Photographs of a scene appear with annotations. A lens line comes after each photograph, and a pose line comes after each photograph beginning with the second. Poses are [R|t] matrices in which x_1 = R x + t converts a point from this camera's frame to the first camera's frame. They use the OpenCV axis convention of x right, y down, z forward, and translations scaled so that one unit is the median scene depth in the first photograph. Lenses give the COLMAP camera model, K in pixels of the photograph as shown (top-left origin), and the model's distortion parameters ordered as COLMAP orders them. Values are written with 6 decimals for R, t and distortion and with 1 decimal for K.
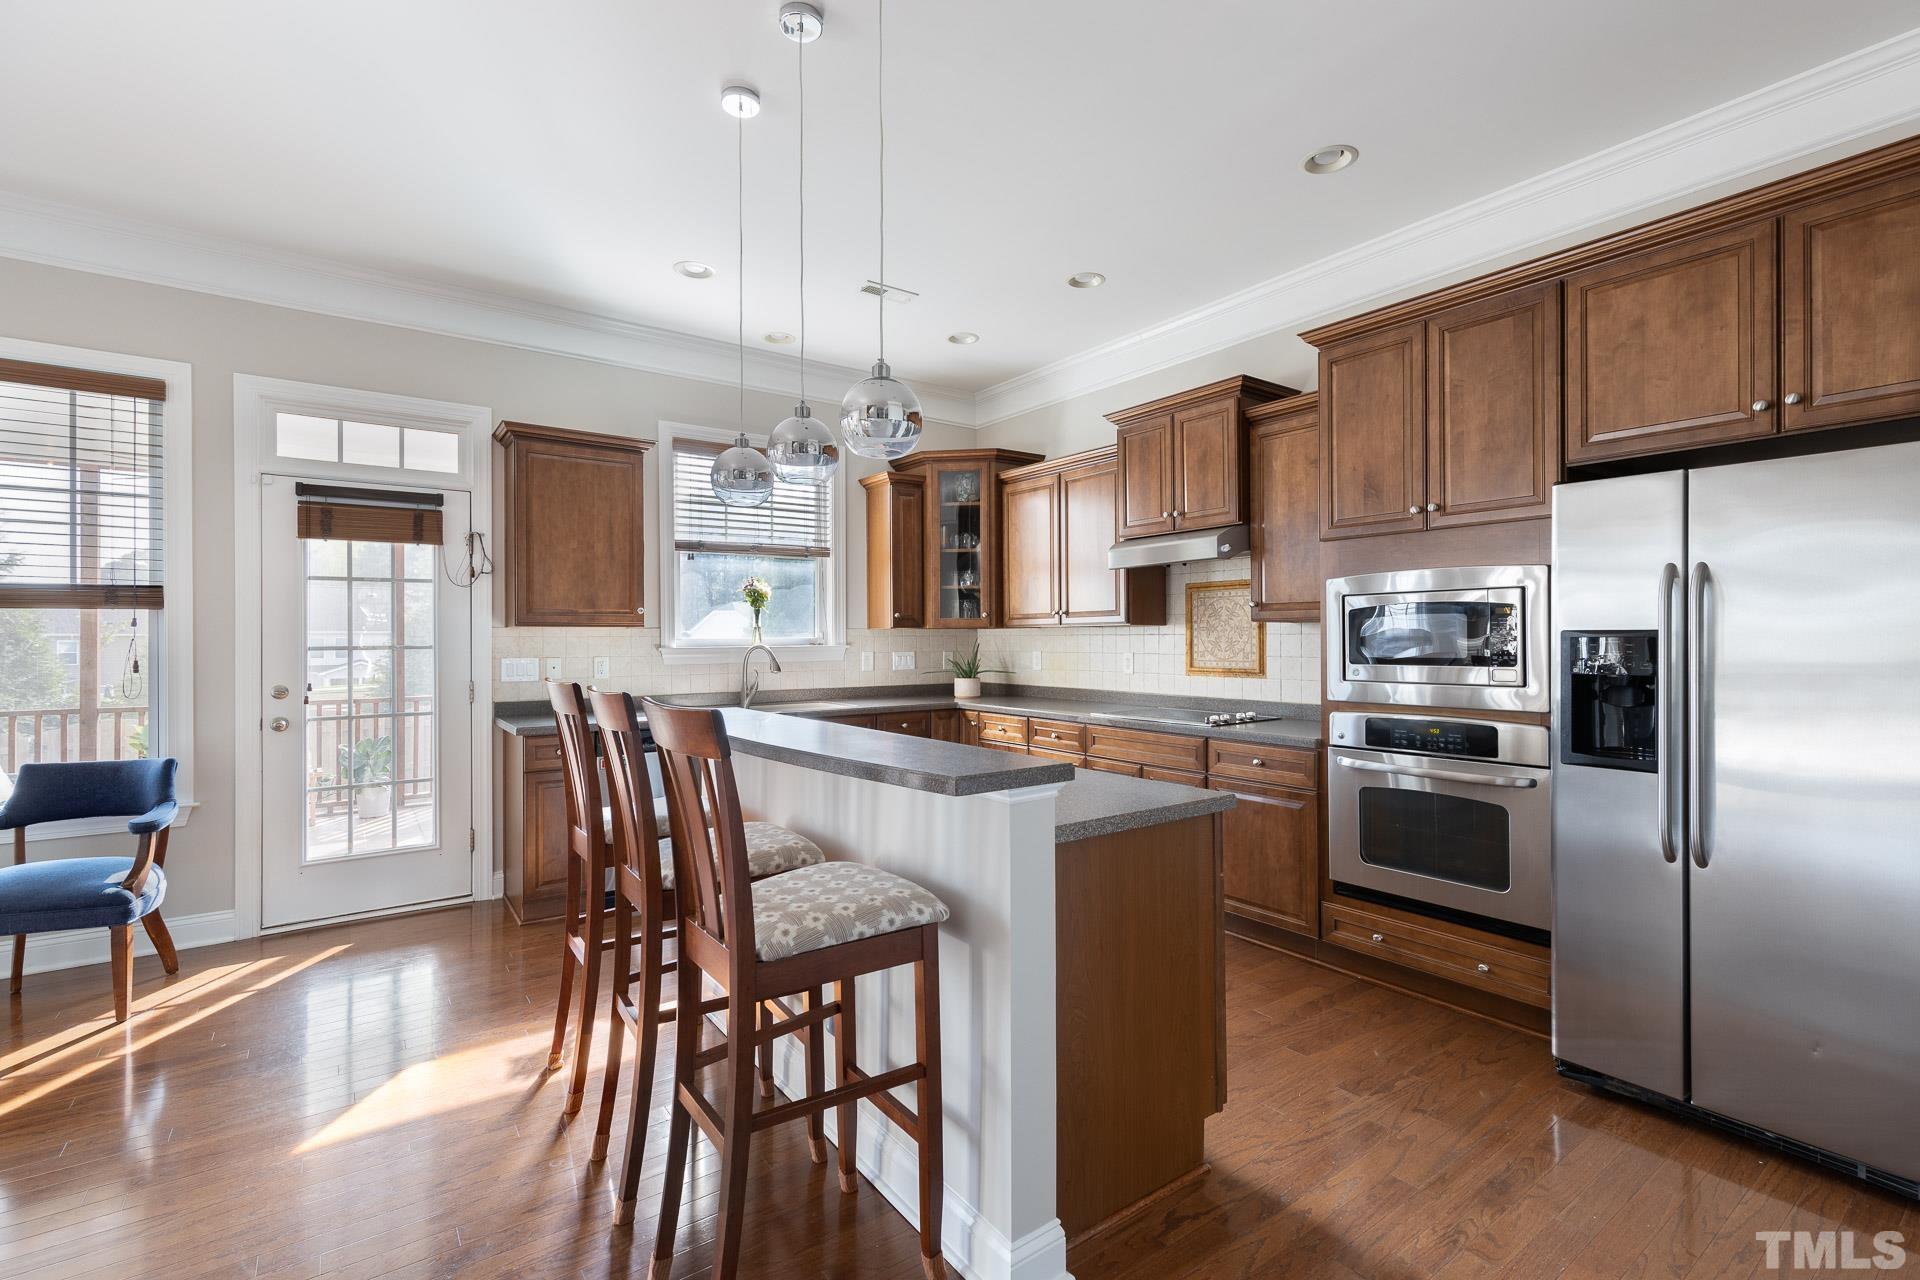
lens RADIAL K [[846.1, 0, 960.0], [0, 846.1, 640.0], [0, 0, 1]] dist [0.002151, 0.000277]
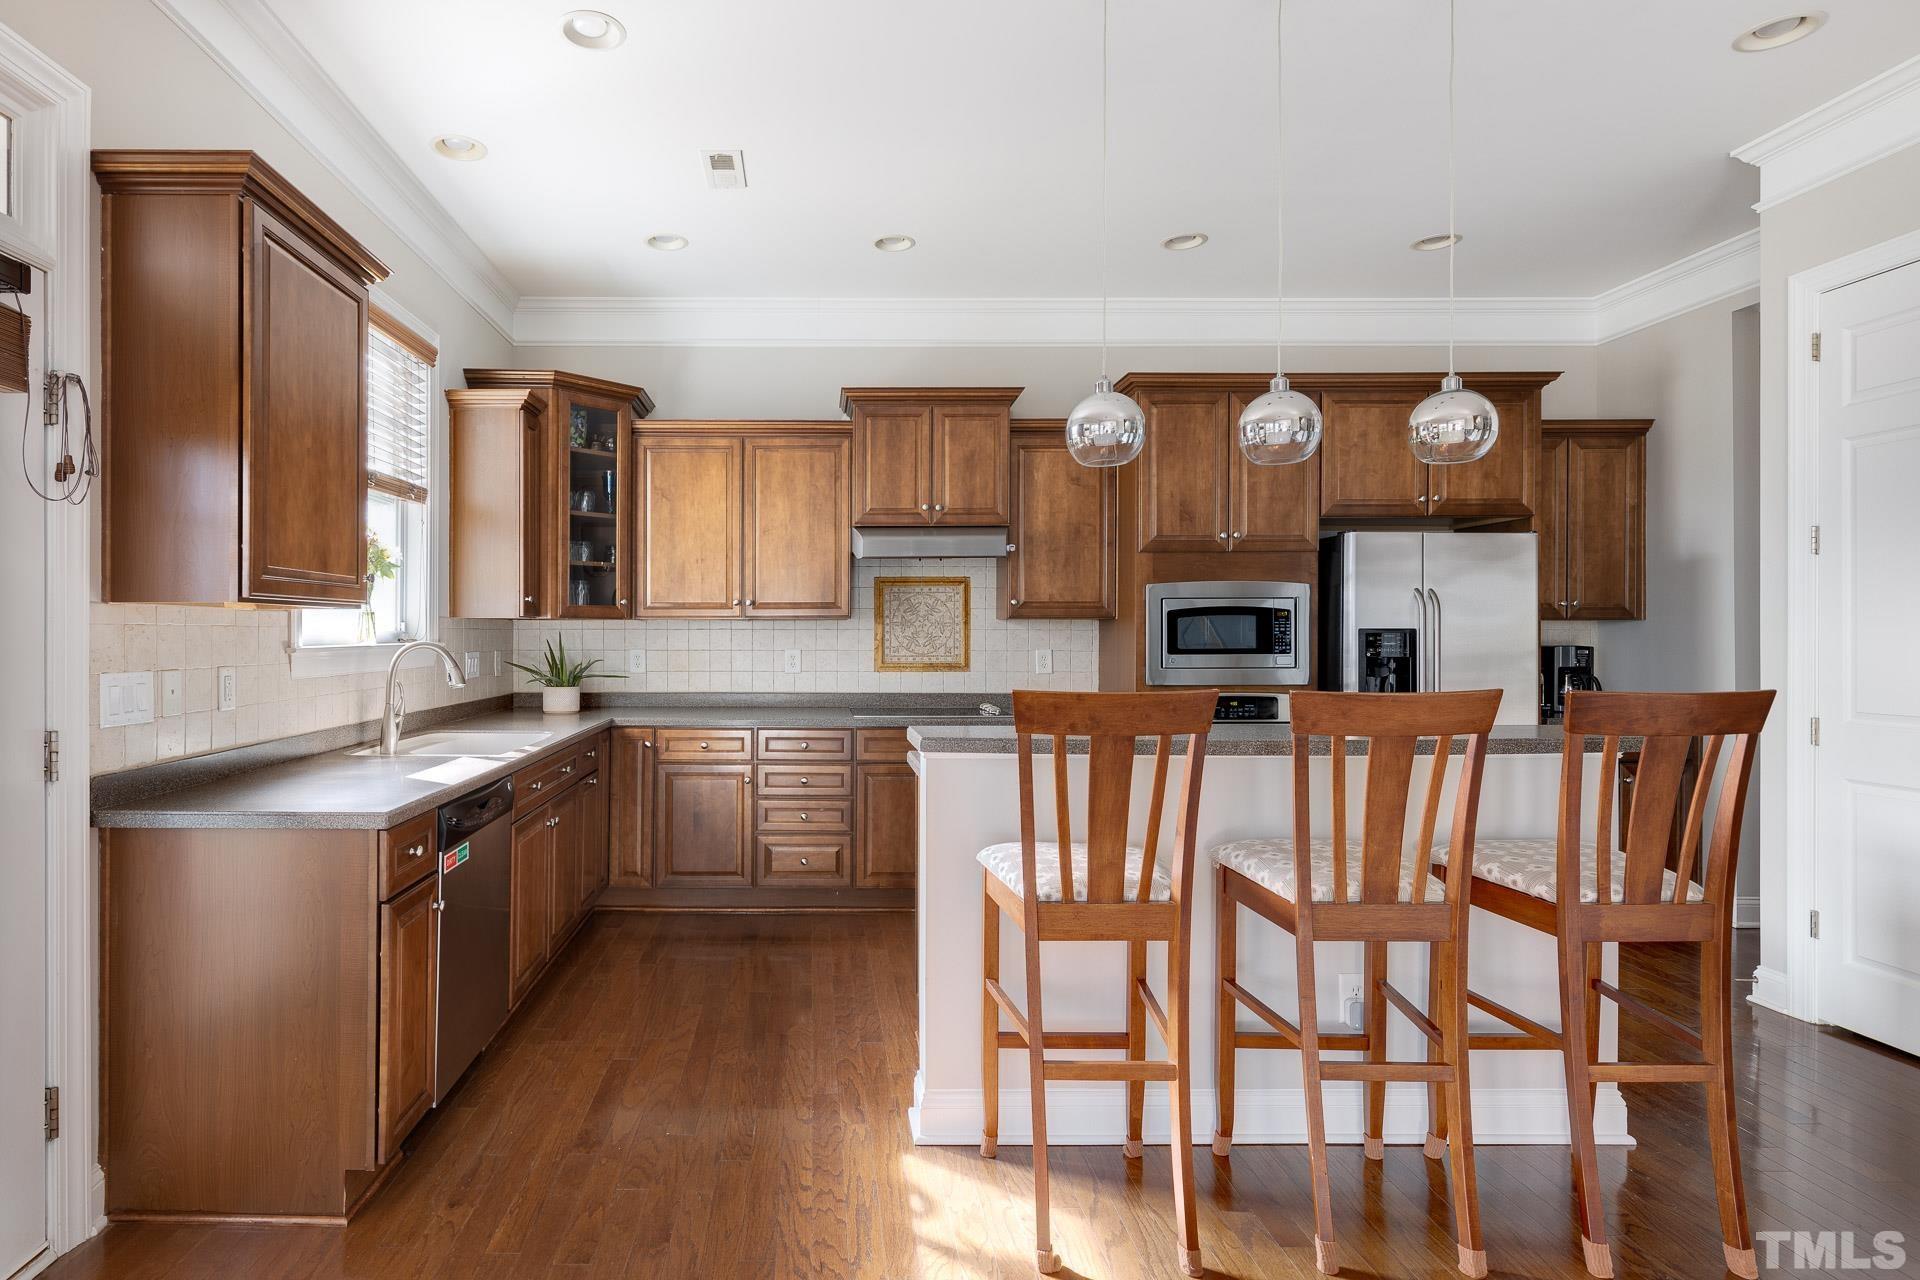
lens RADIAL K [[932.3, 0, 953.6], [0, 932.3, 615.4], [0, 0, 1]] dist [0.004921, 0.000288]
pose [[0.604251, 0.019108, 0.796565, -0.596660], [-0.001631, 0.999740, -0.022744, 0.001728], [-0.796793, 0.012444, 0.604125, 0.327916]]
